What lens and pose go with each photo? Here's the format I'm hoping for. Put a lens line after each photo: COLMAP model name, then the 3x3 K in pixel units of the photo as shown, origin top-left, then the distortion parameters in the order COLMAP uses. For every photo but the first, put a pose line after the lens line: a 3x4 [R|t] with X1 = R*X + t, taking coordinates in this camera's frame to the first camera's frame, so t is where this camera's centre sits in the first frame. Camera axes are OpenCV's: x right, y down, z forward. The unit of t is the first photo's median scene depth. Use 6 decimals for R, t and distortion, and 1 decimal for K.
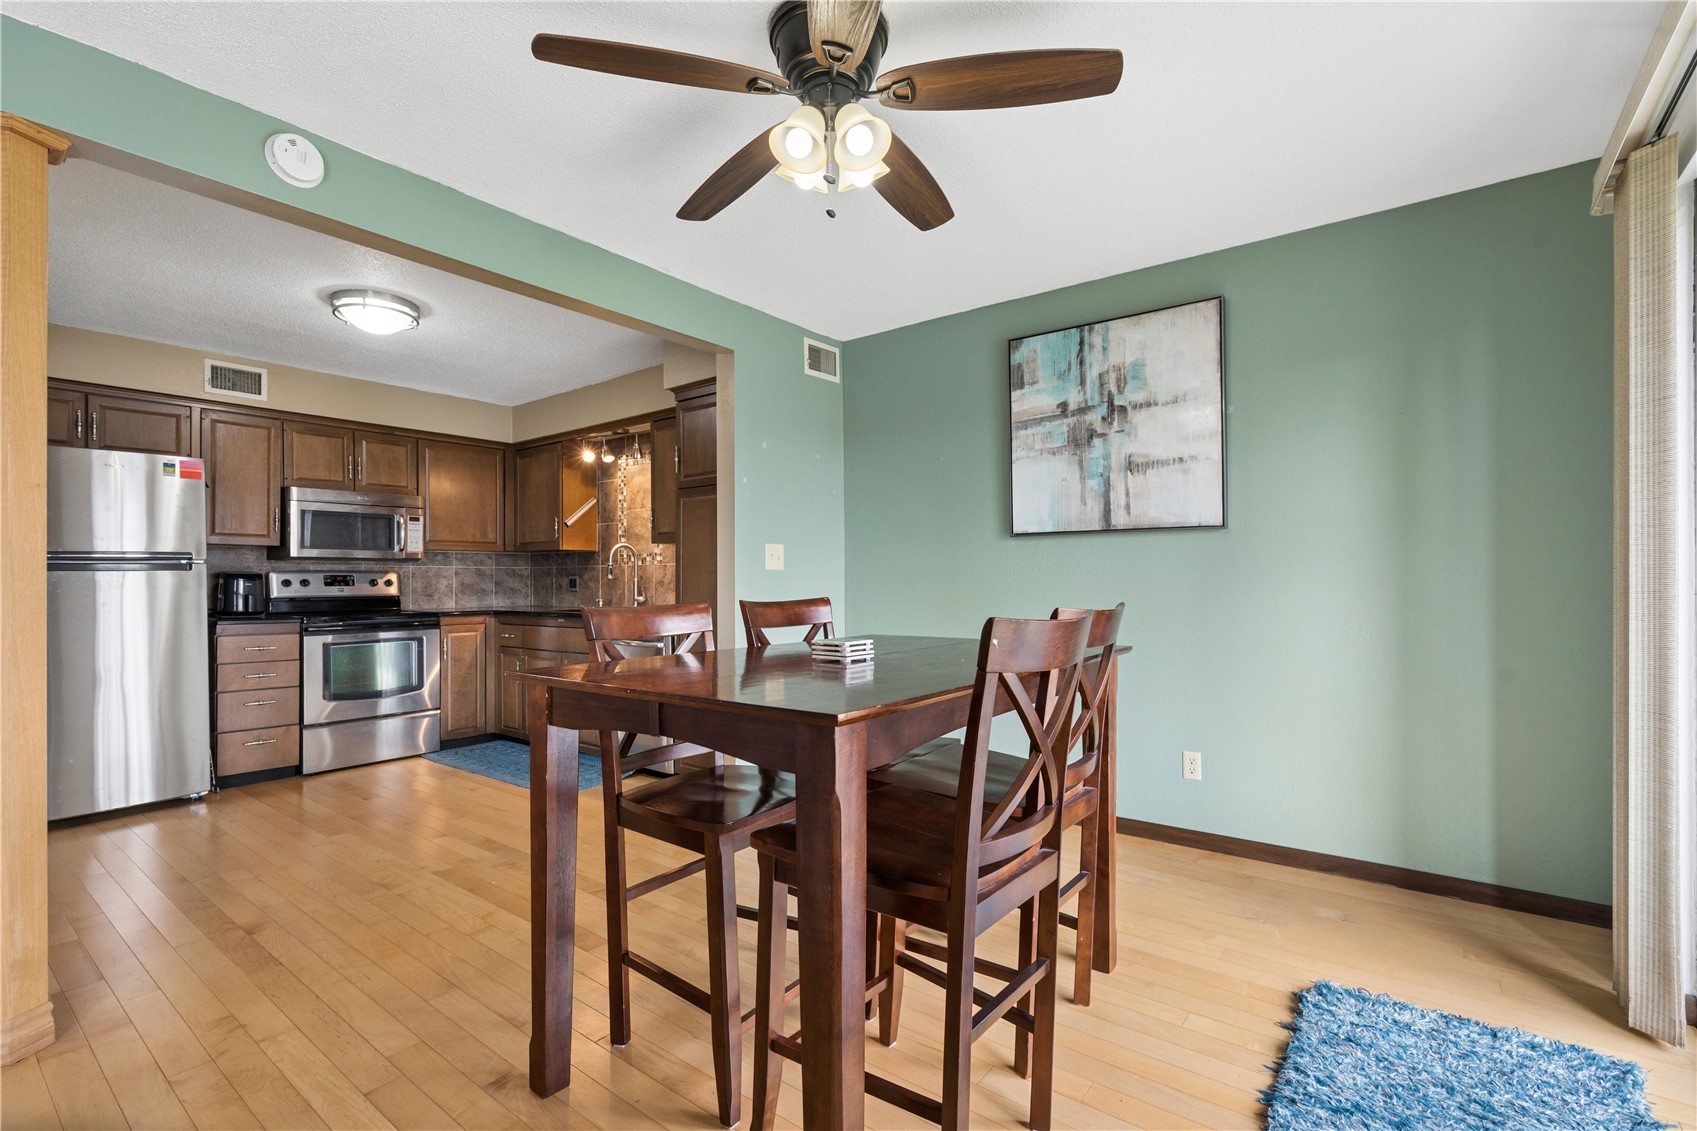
lens RADIAL K [[775.6, 0, 844.4], [0, 775.6, 578.2], [0, 0, 1]] dist [-0.001721, 0.003105]
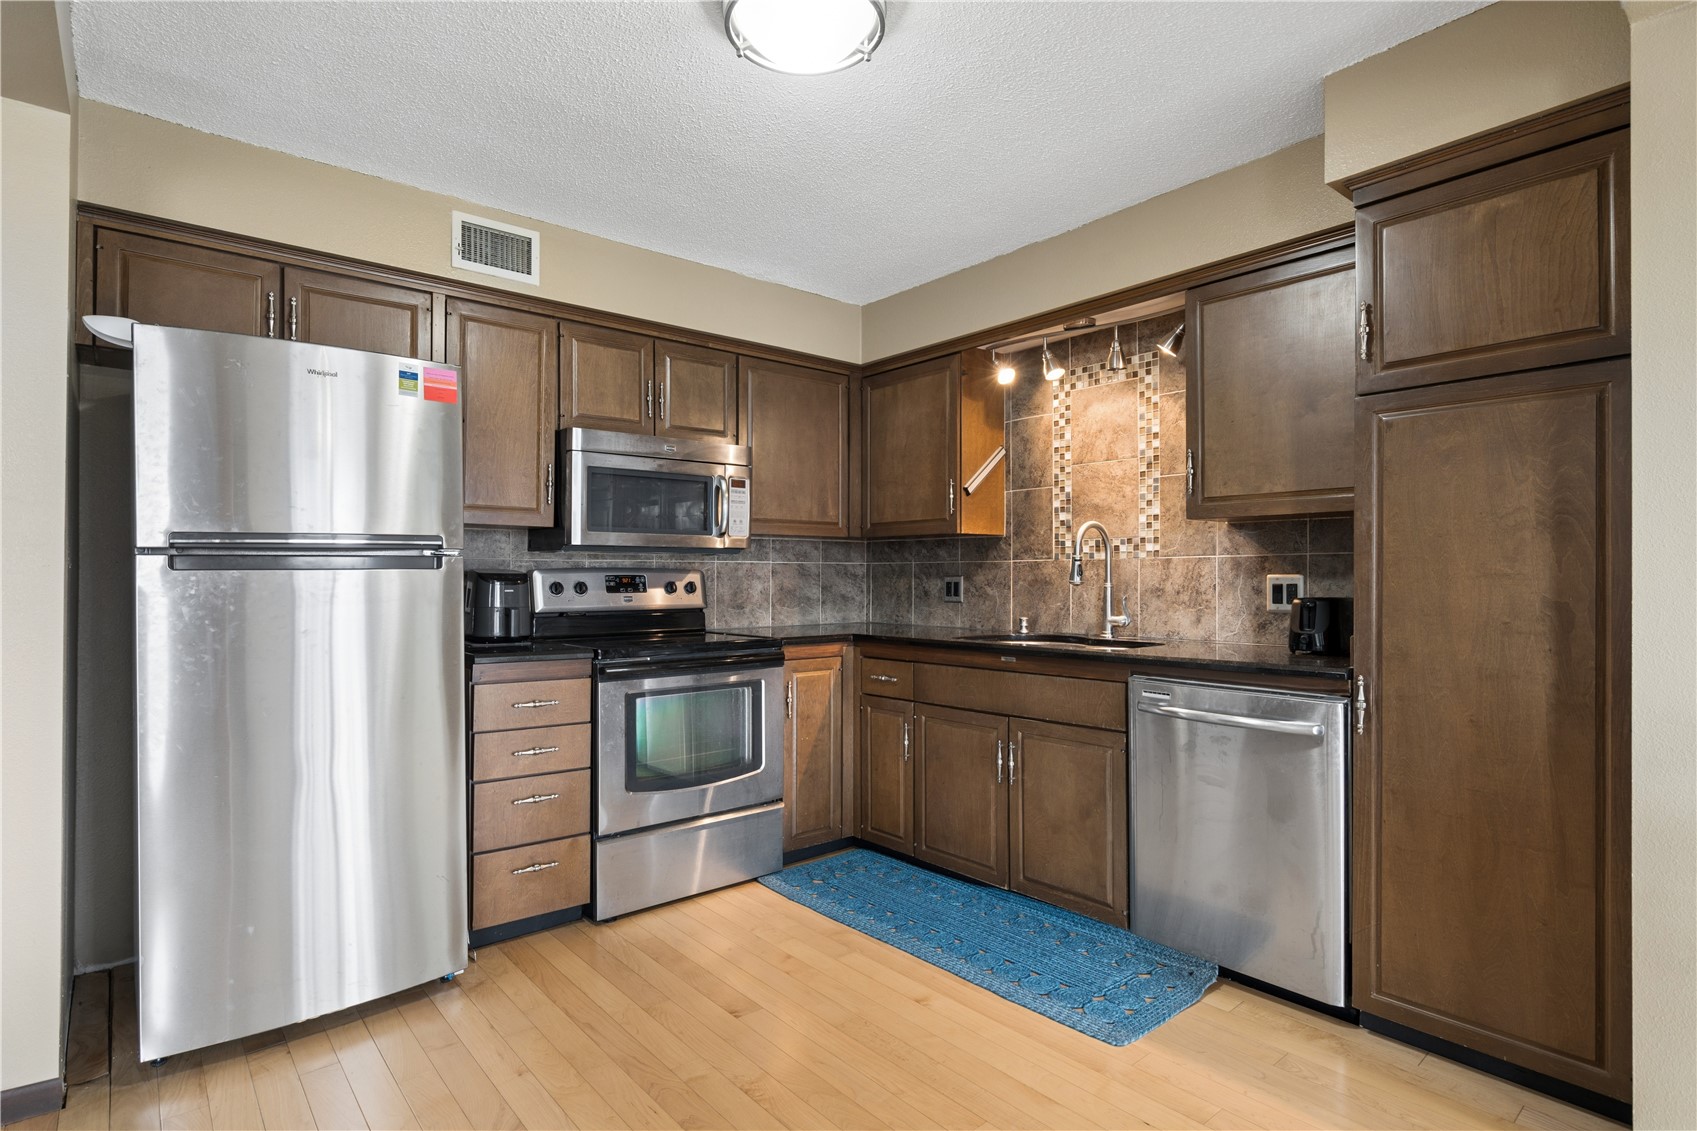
lens RADIAL K [[860.1, 0, 846.3], [0, 860.1, 570.5], [0, 0, 1]] dist [-0.005442, 0.001437]
pose [[0.979201, 0.003050, -0.202869, -0.419416], [-0.003935, 0.999984, -0.003958, -0.007190], [0.202854, 0.004674, 0.979198, 0.444992]]
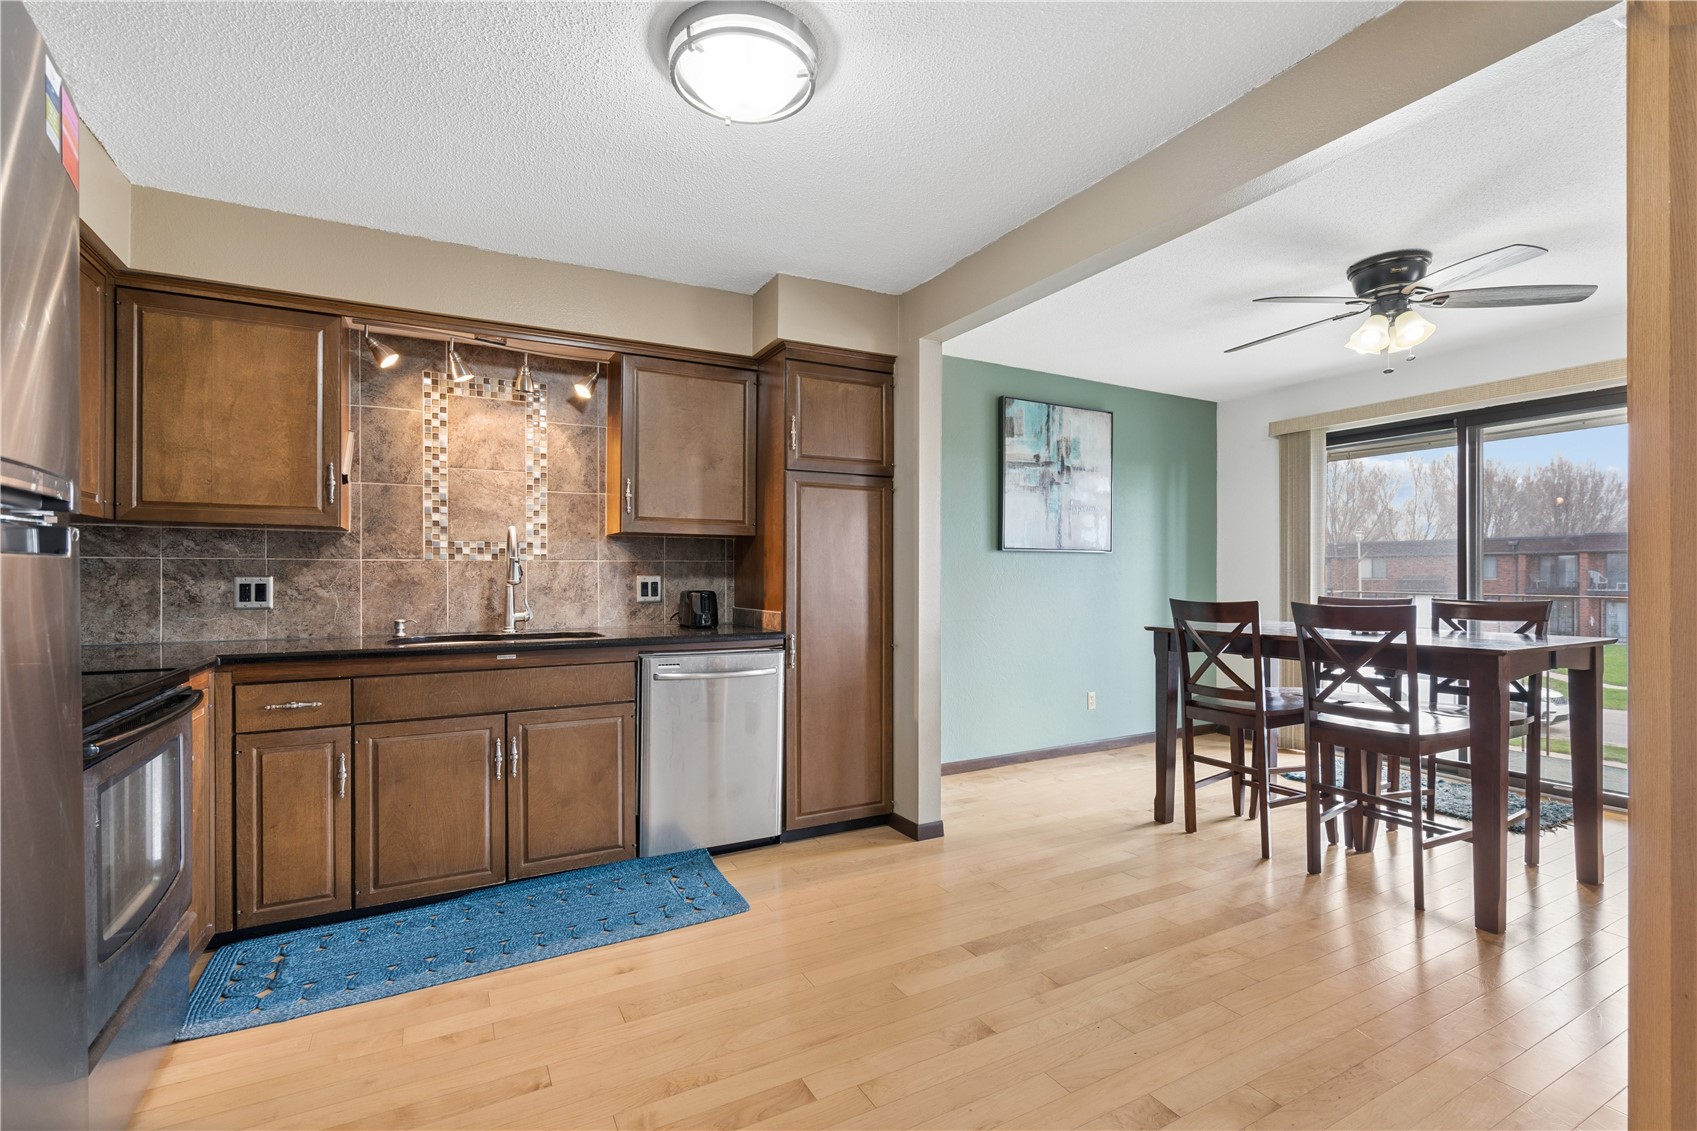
lens RADIAL K [[775.6, 0, 841.3], [0, 775.6, 575.1], [0, 0, 1]] dist [-0.001721, 0.003105]
pose [[0.395846, 0.007142, 0.918289, -0.937029], [-0.003181, 0.999974, -0.006406, -0.003609], [-0.918312, -0.000385, 0.395858, 0.652504]]
